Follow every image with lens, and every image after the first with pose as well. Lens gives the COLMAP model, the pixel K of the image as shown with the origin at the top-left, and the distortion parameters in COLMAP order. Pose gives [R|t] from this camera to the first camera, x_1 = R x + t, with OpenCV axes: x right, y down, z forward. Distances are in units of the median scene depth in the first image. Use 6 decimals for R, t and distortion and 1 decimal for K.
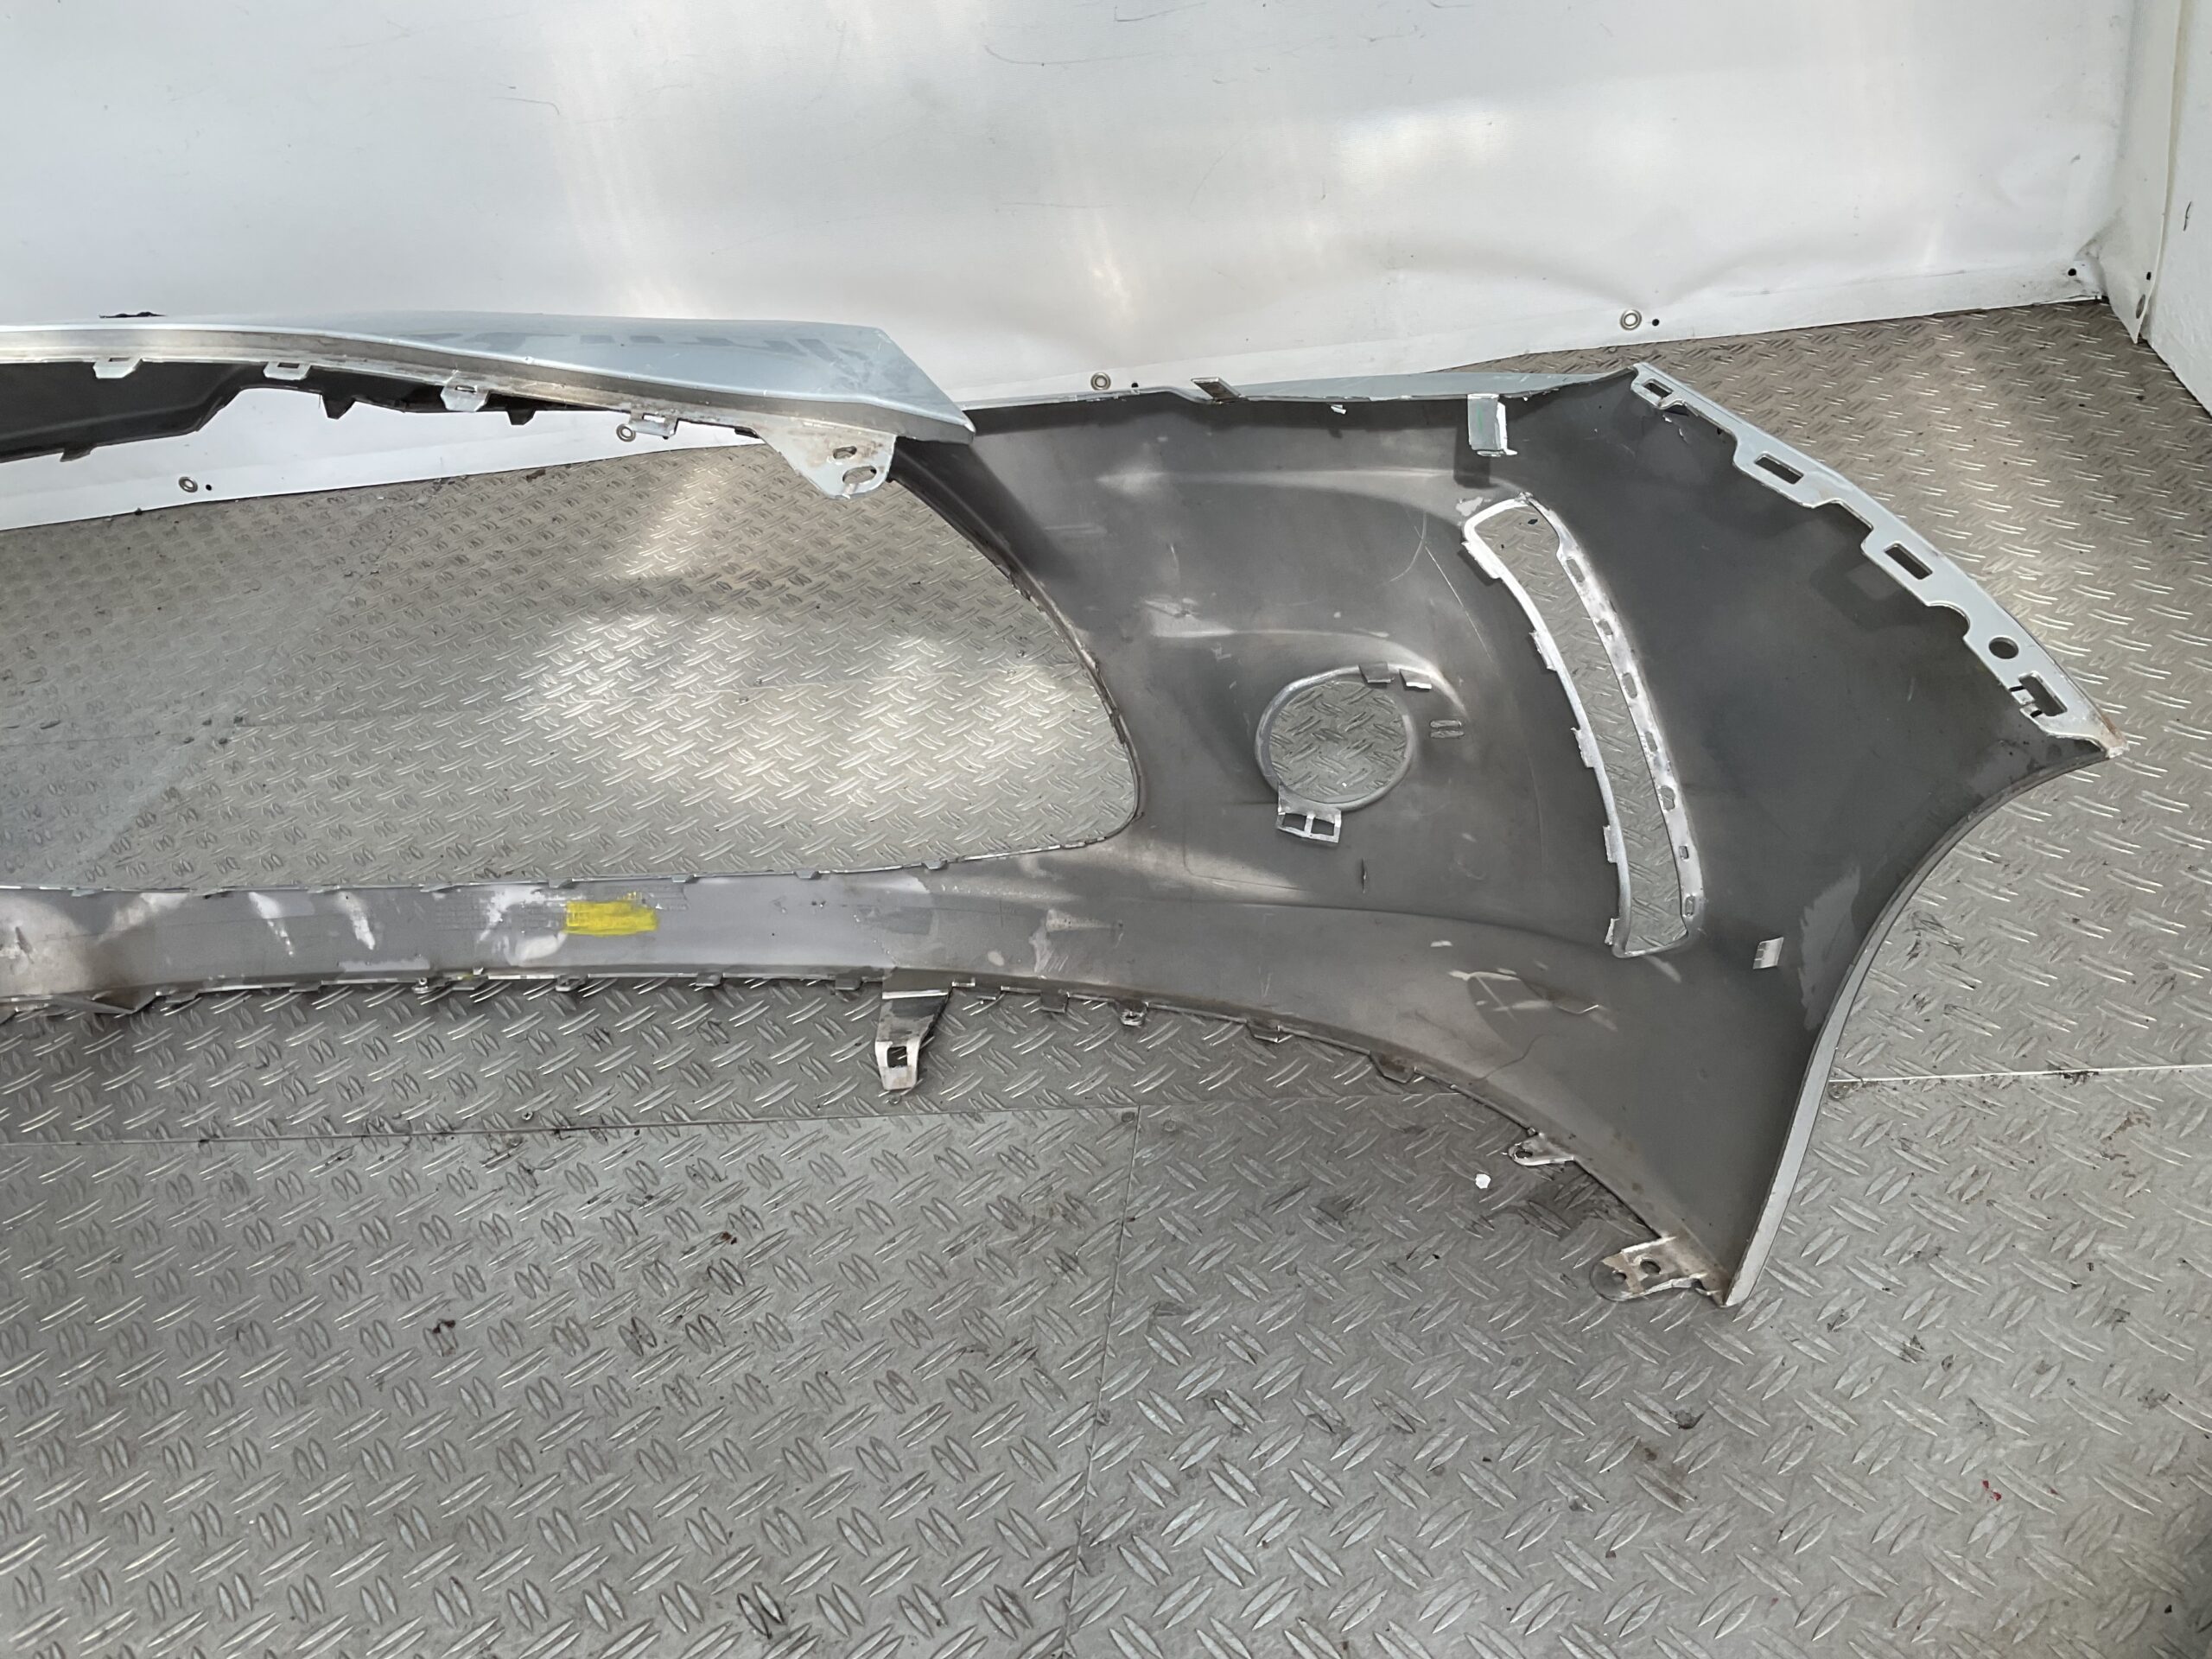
lens RADIAL K [[1810.9, 0, 1106.0], [0, 1810.9, 829.5], [0, 0, 1]] dist [0.078572, -0.161629]
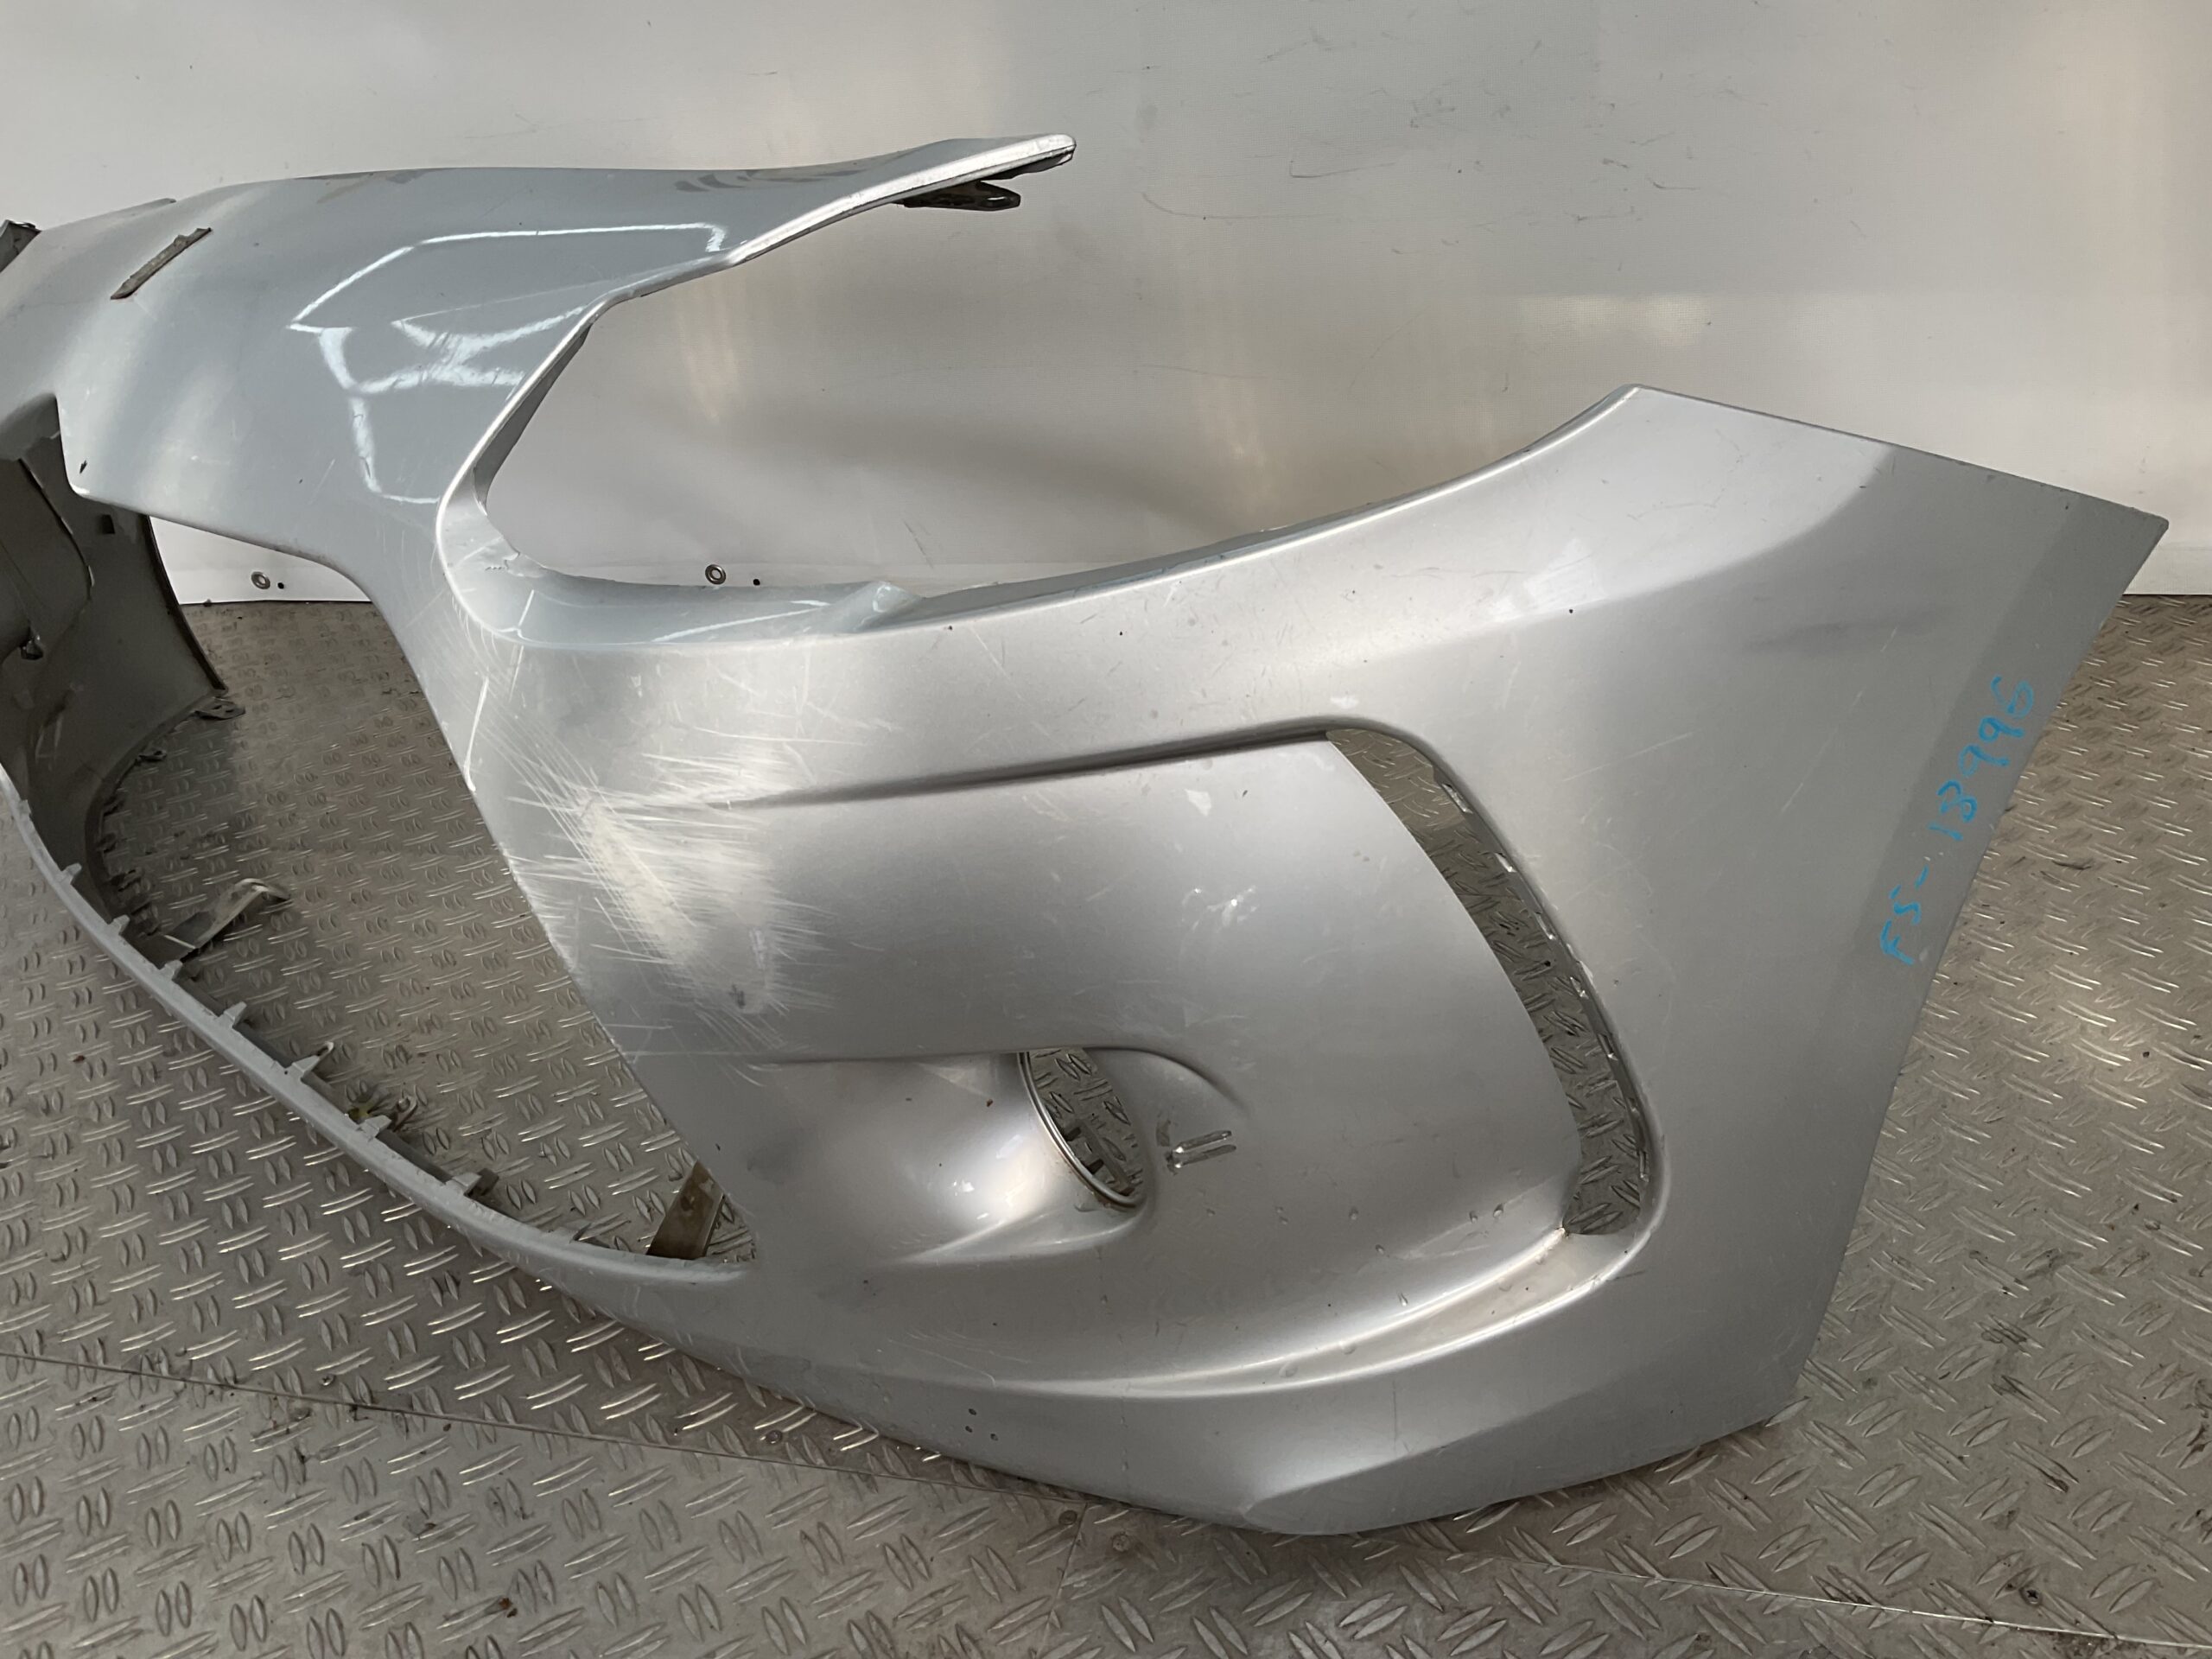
lens RADIAL K [[1824.2, 0, 1106.0], [0, 1824.2, 829.5], [0, 0, 1]] dist [0.022967, -0.055859]
pose [[0.988440, 0.117787, -0.095462, 0.063659], [-0.127664, 0.986246, -0.104977, -0.038380], [0.081784, 0.115950, 0.989882, 0.239195]]
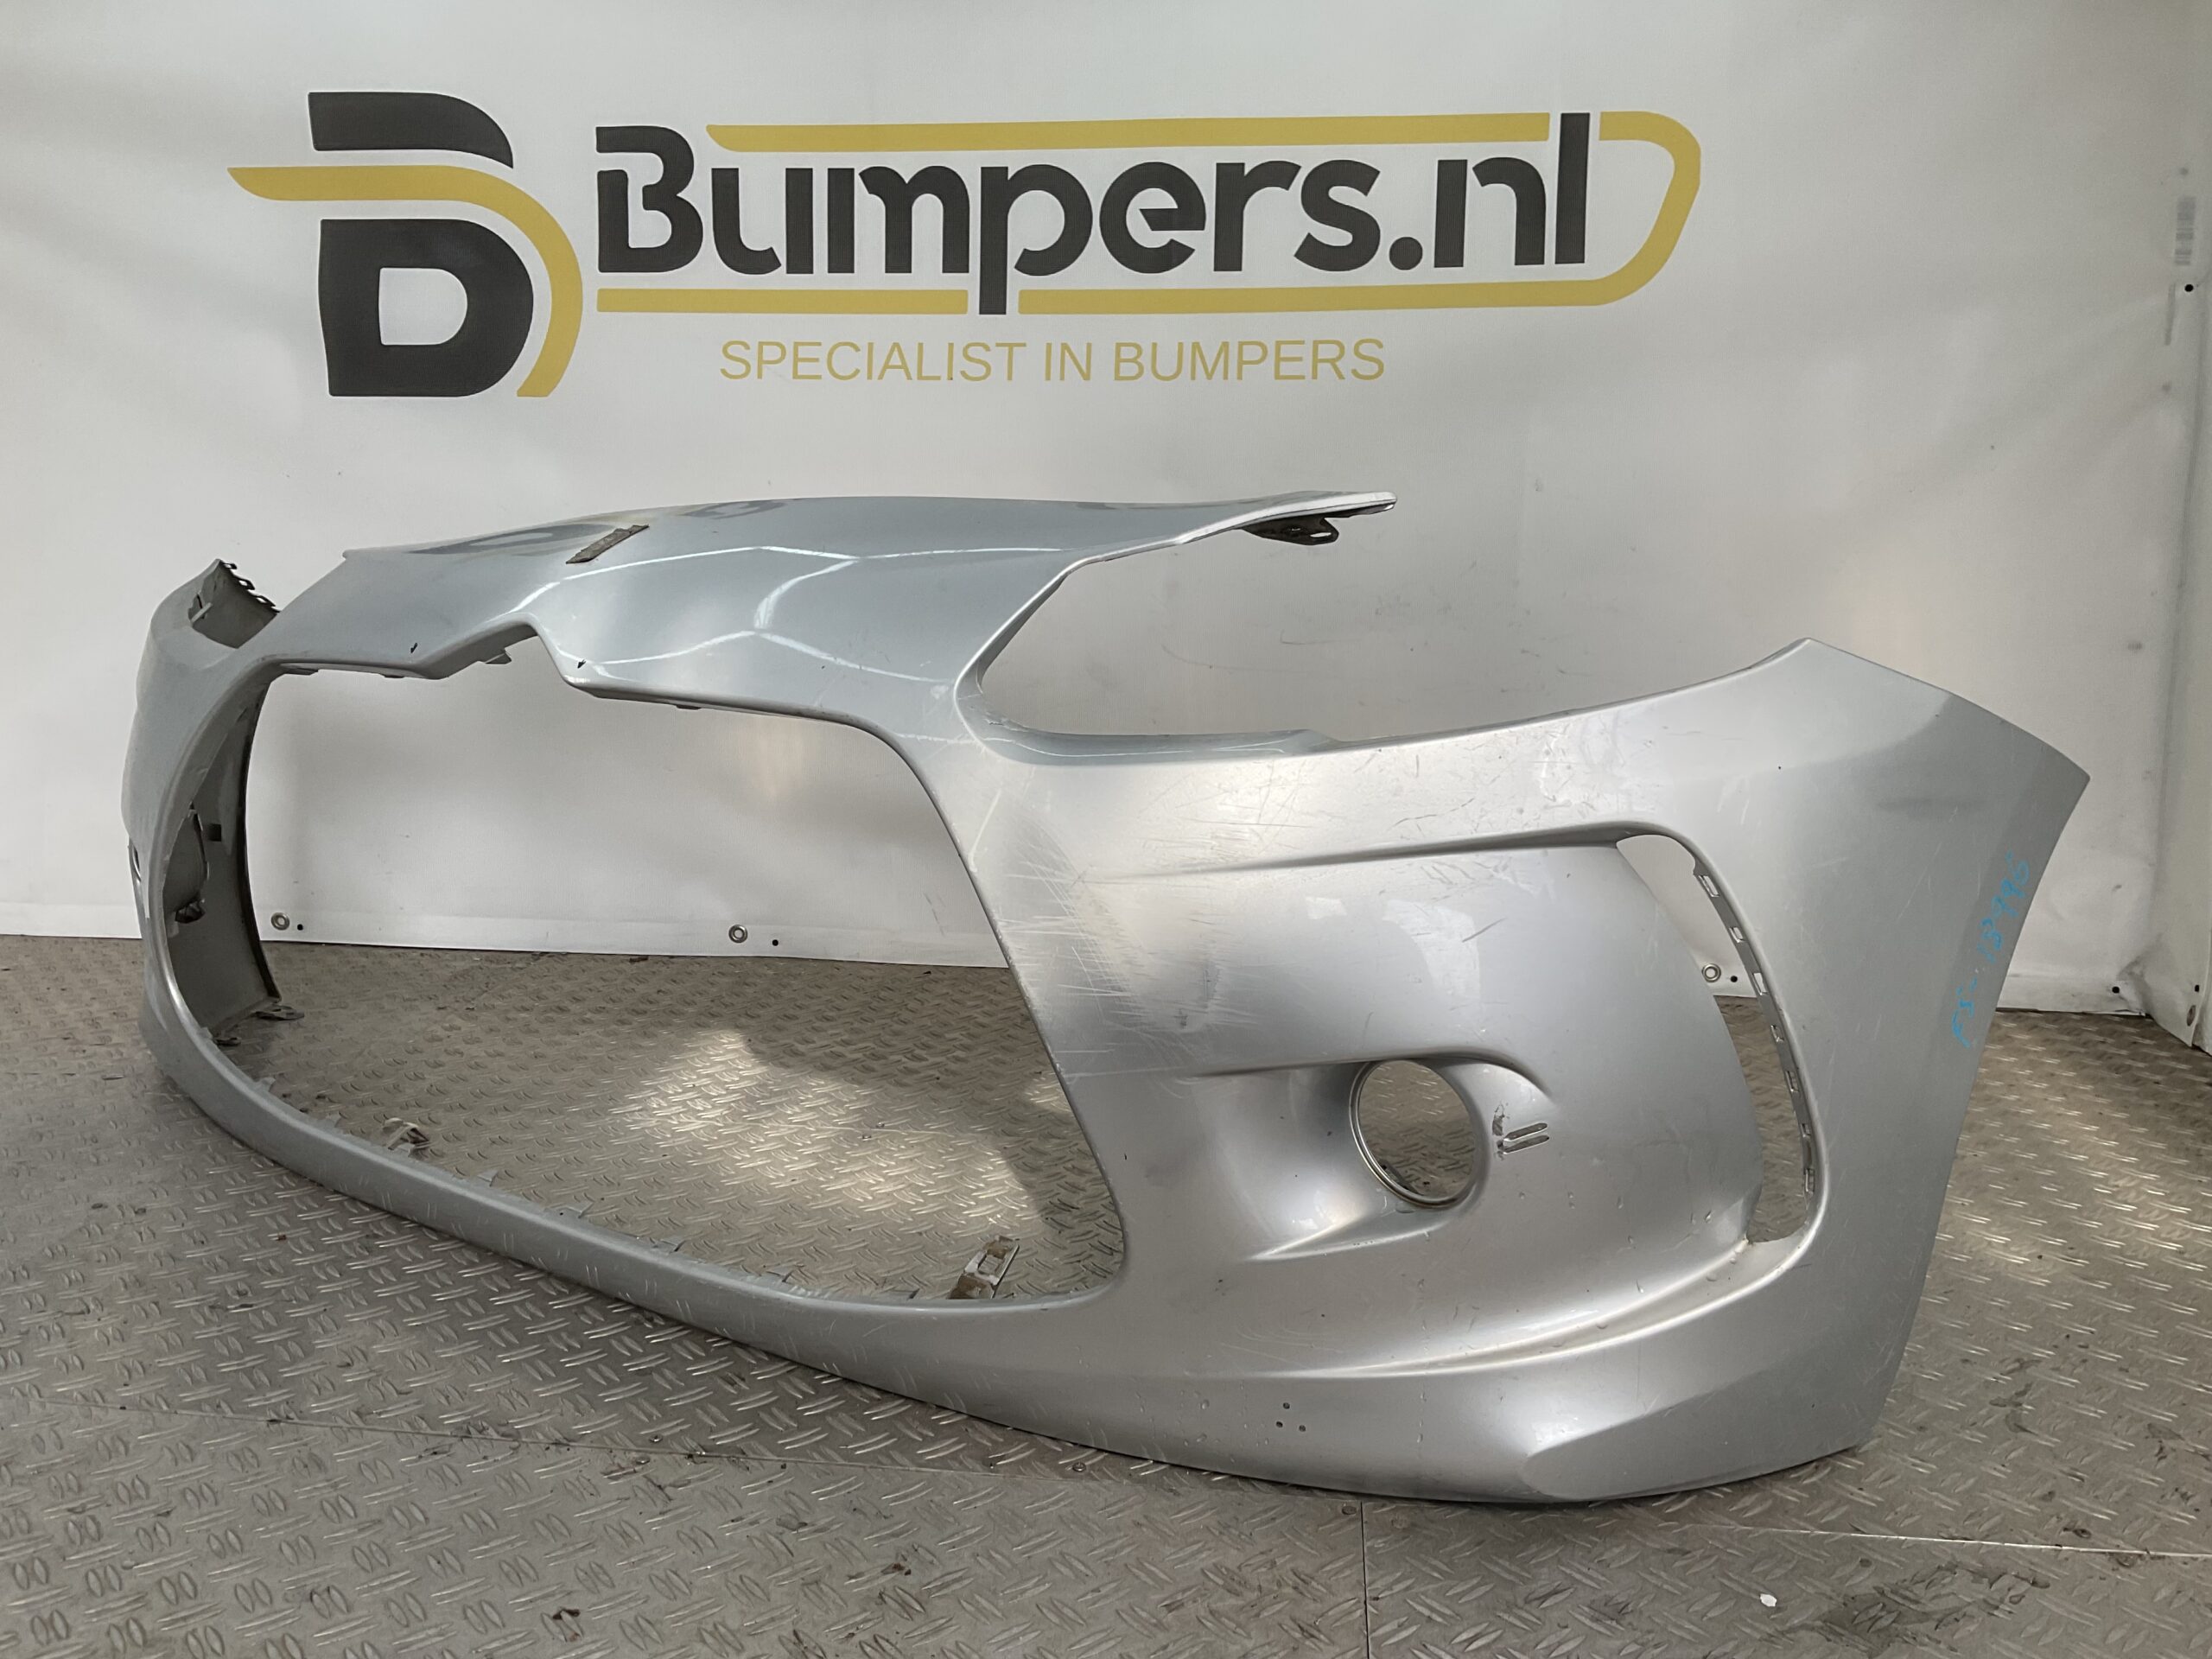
lens RADIAL K [[1794.9, 0, 1106.0], [0, 1794.9, 829.5], [0, 0, 1]] dist [0.126905, -0.268350]
pose [[0.985558, 0.167083, 0.027532, -0.185371], [-0.140643, 0.898223, -0.416431, 0.244383], [-0.094309, 0.406545, 0.908750, 0.051369]]
